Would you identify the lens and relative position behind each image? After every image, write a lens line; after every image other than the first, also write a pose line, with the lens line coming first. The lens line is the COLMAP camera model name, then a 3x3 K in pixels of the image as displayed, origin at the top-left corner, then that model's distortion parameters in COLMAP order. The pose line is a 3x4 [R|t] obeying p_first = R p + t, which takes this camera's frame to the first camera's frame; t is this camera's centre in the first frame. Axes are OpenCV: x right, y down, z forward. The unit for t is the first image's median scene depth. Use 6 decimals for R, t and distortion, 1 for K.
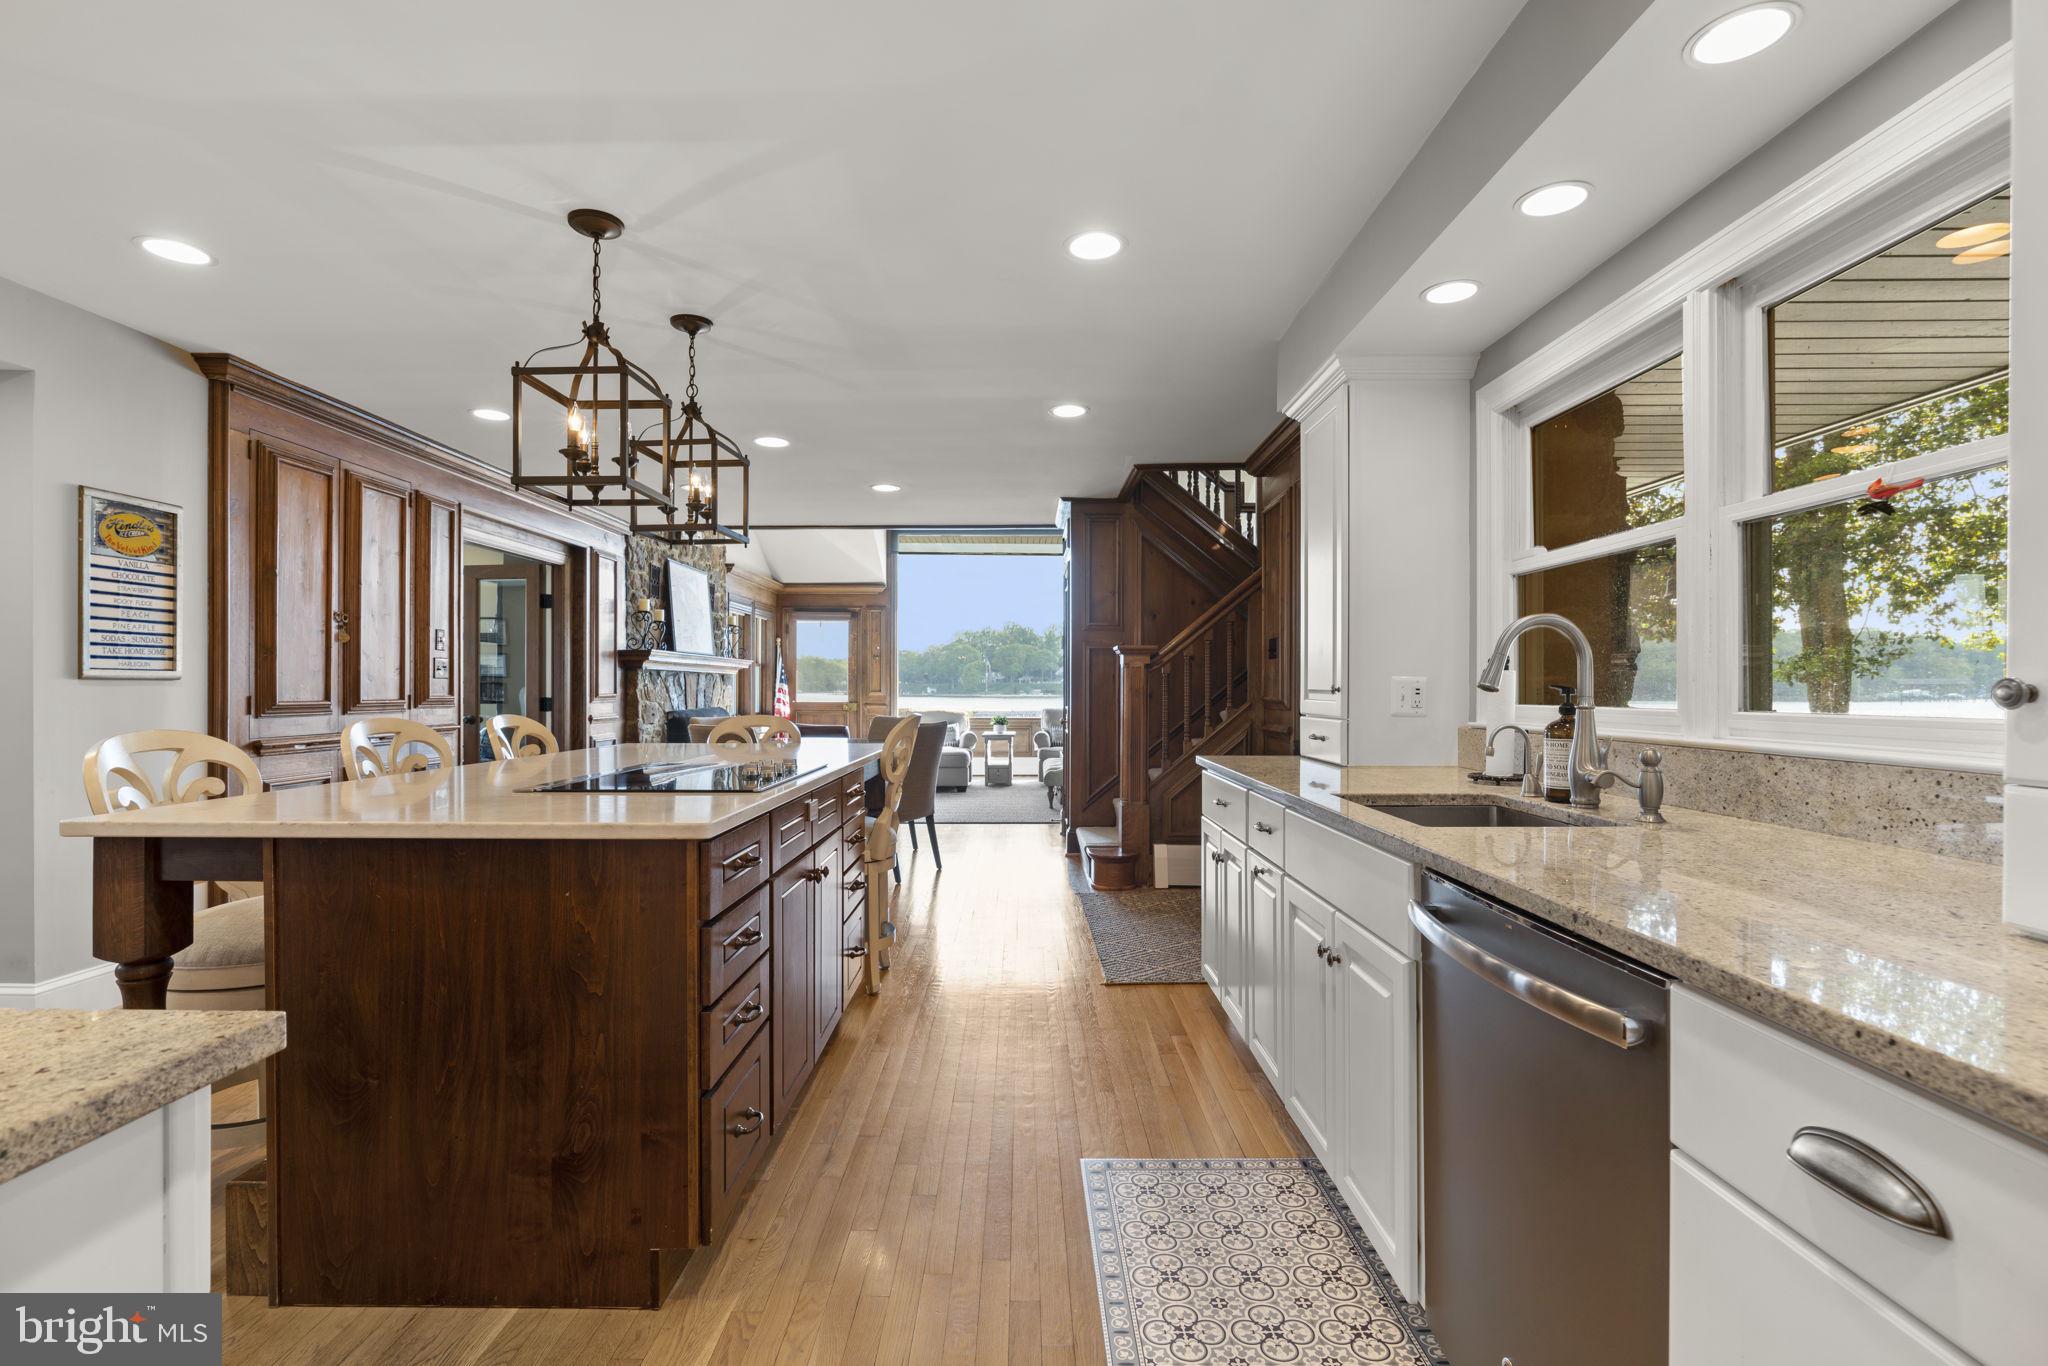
lens RADIAL K [[915.3, 0, 1021.3], [0, 915.3, 683.9], [0, 0, 1]] dist [-0.000039, 0.000334]
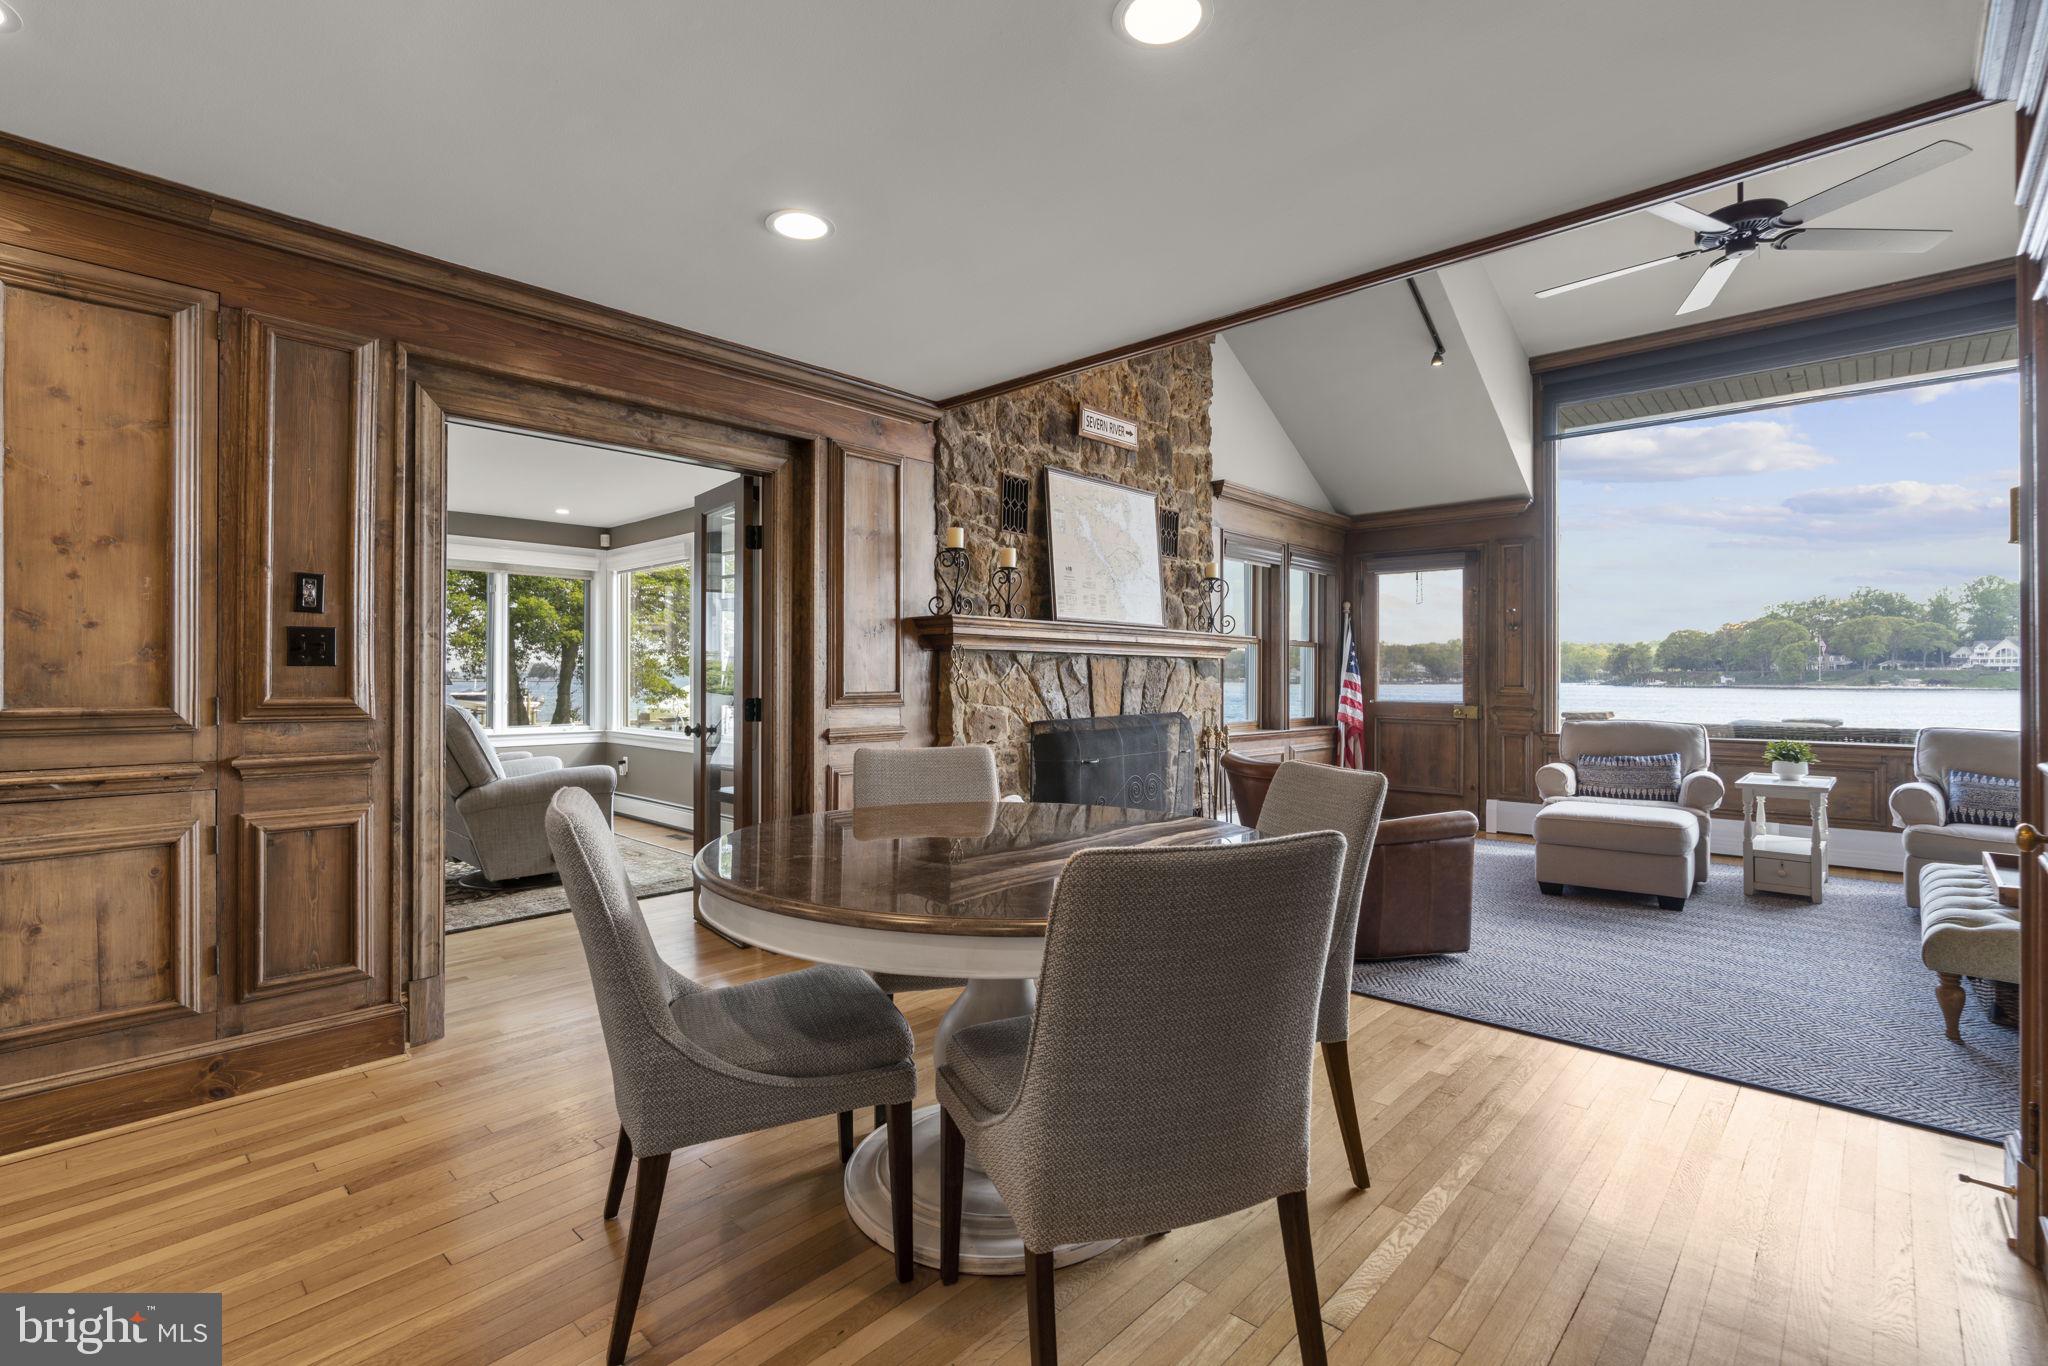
lens RADIAL K [[915.3, 0, 1013.4], [0, 915.3, 675.0], [0, 0, 1]] dist [-0.000039, 0.000334]
pose [[0.724910, -0.001798, -0.688841, 0.014958], [0.003249, 0.999994, 0.000810, 0.000056], [0.688836, -0.002826, 0.724912, 0.542409]]
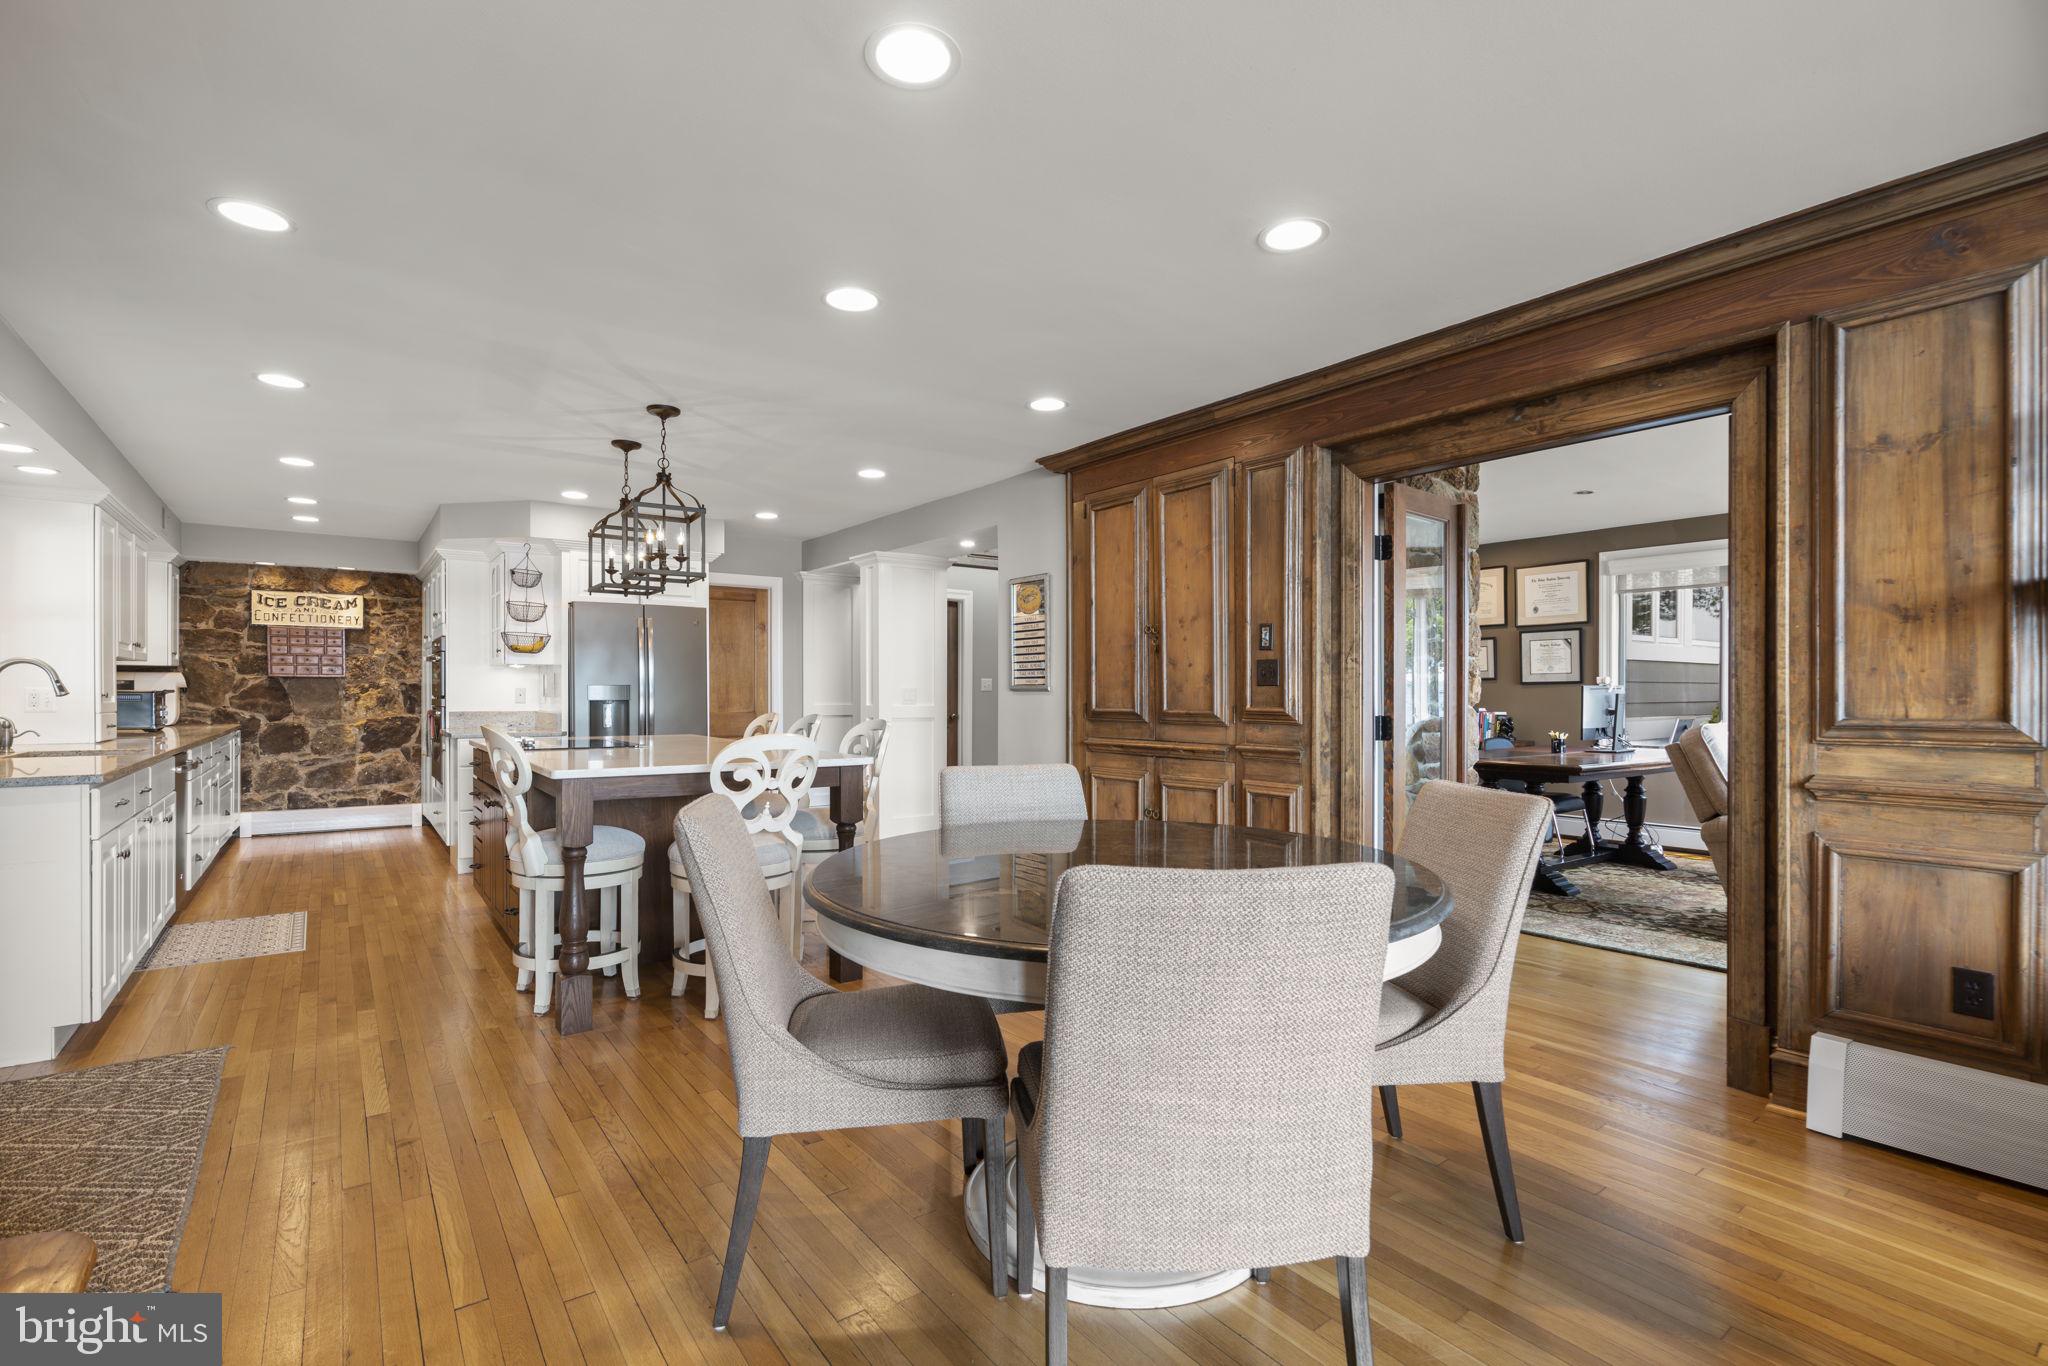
lens RADIAL K [[915.3, 0, 990.1], [0, 915.3, 698.6], [0, 0, 1]] dist [-0.000039, 0.000334]
pose [[-0.808686, 0.000278, -0.588240, 0.010889], [-0.000427, 0.999999, 0.001061, 0.003224], [0.588240, 0.001109, -0.808686, 1.034567]]
